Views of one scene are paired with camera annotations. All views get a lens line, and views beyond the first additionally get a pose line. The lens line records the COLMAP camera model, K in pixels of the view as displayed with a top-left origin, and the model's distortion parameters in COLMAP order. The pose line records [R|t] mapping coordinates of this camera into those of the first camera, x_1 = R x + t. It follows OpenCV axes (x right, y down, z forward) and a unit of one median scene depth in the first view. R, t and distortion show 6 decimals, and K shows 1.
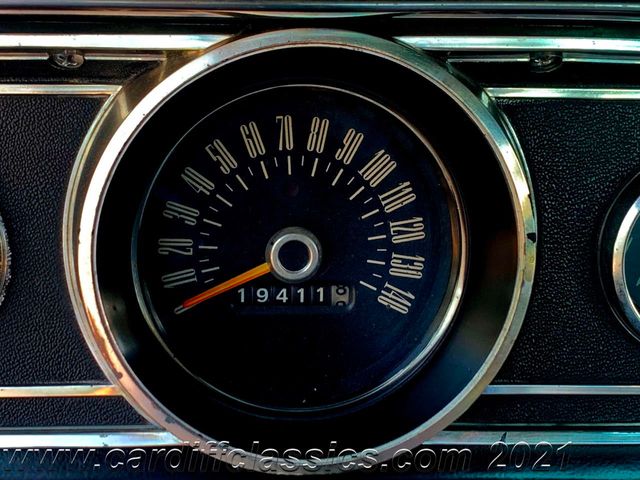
lens RADIAL K [[1150.3, 0, 318.2], [0, 1150.3, 238.8], [0, 0, 1]] dist [0.096958, 0.000000]
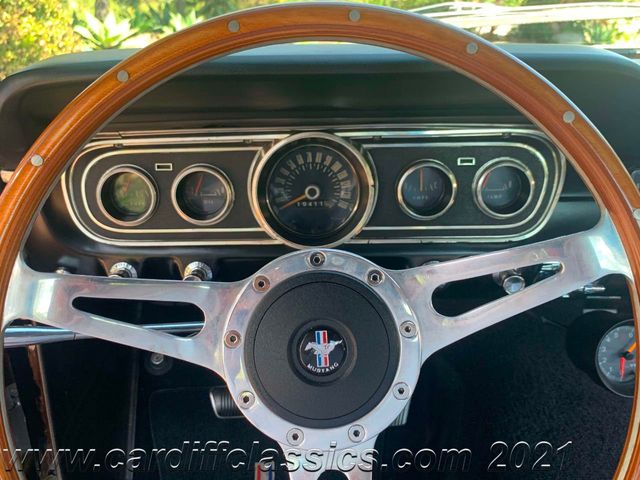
lens RADIAL K [[612.9, 0, 322.4], [0, 612.9, 239.6], [0, 0, 1]] dist [0.005919, 0.000000]
pose [[0.996786, -0.014262, -0.078828, 0.154601], [0.021745, 0.995249, 0.094907, -0.019239], [0.077099, -0.096316, 0.992360, -0.865054]]
